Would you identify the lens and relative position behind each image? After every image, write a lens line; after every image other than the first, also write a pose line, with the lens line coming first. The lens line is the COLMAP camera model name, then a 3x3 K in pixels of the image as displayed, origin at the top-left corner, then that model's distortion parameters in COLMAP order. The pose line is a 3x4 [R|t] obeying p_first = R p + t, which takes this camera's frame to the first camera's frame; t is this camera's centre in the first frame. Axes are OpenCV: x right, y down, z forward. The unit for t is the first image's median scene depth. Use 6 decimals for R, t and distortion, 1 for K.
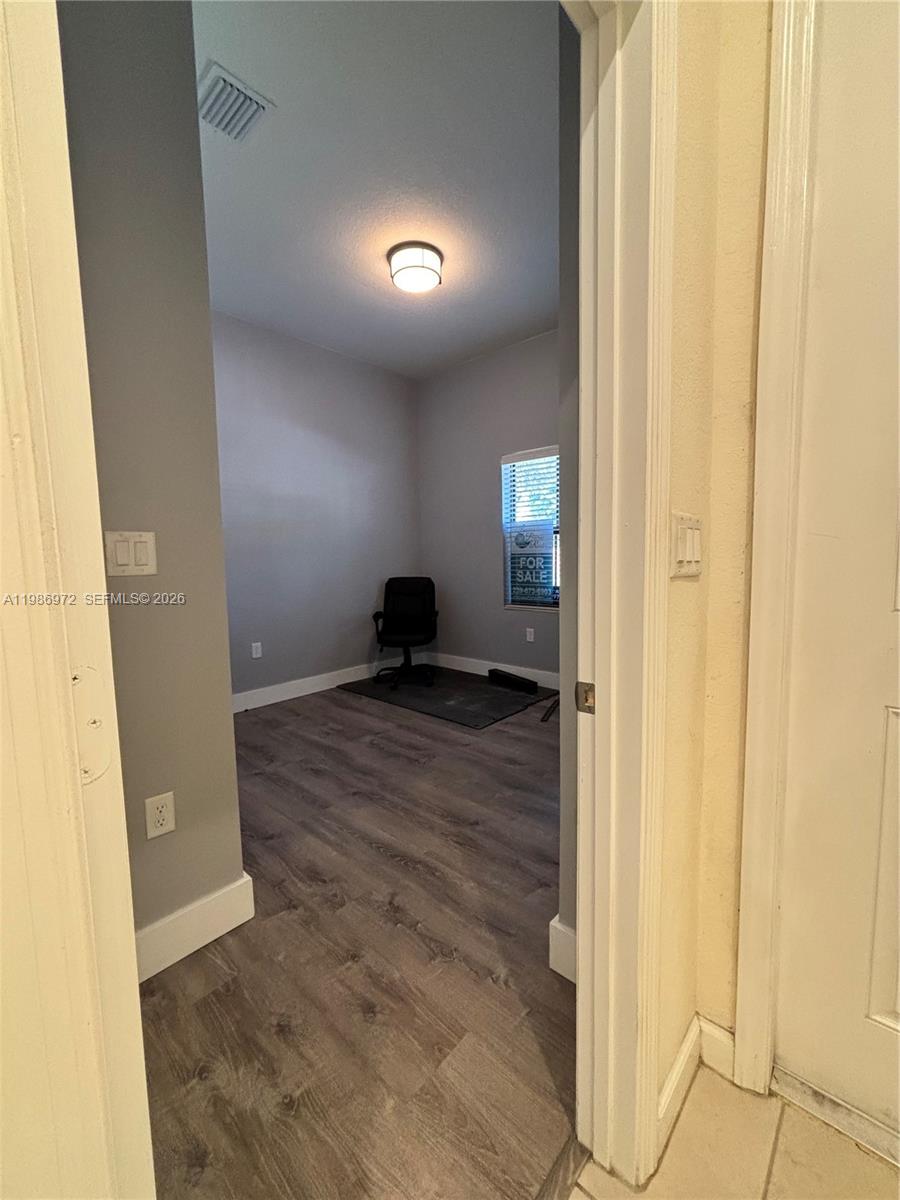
lens RADIAL K [[484.3, 0, 453.6], [0, 484.3, 597.1], [0, 0, 1]] dist [-0.004048, 0.001042]
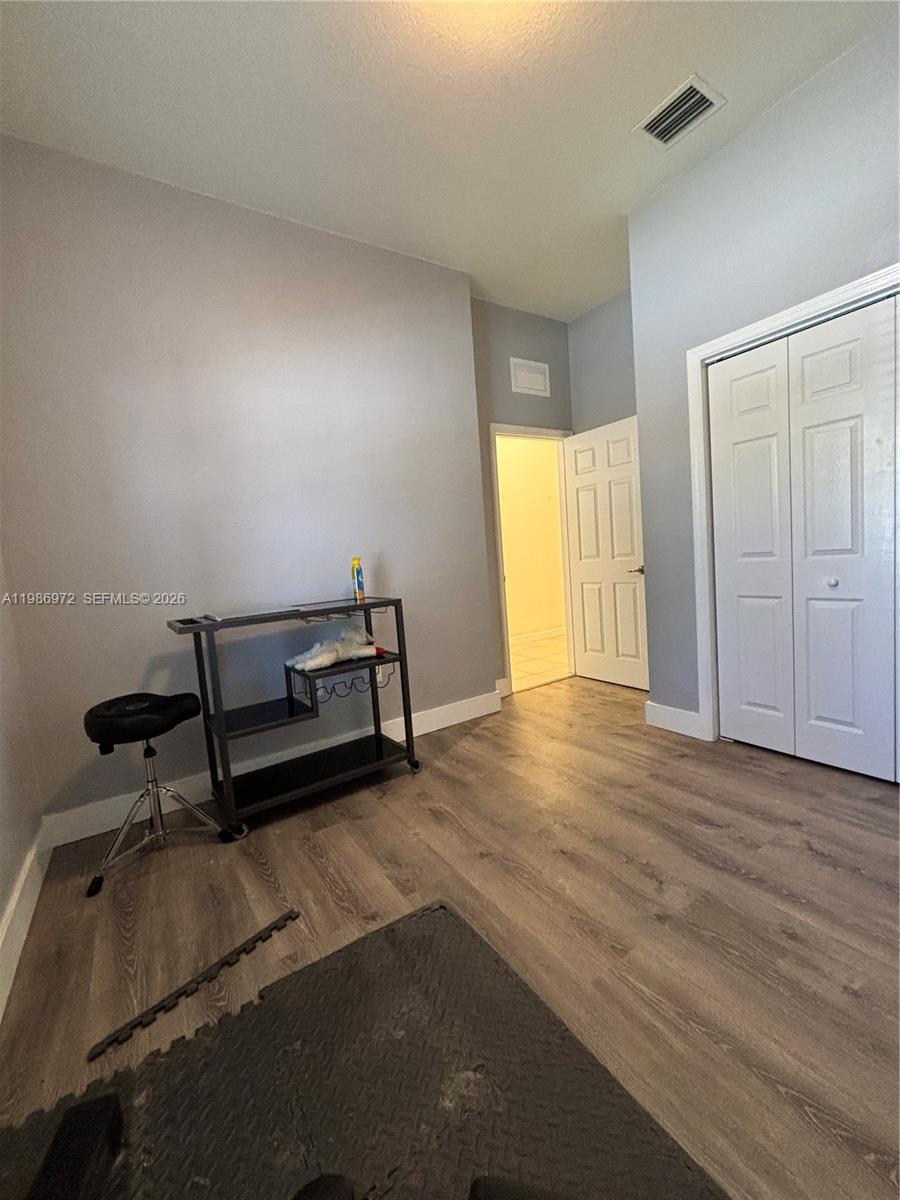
lens RADIAL K [[484.3, 0, 454.0], [0, 484.3, 601.5], [0, 0, 1]] dist [-0.004048, 0.001042]
pose [[-0.963078, 0.065996, 0.261010, -0.110701], [0.114664, 0.977711, 0.175878, -0.108302], [-0.243585, 0.199313, -0.949179, 1.454793]]
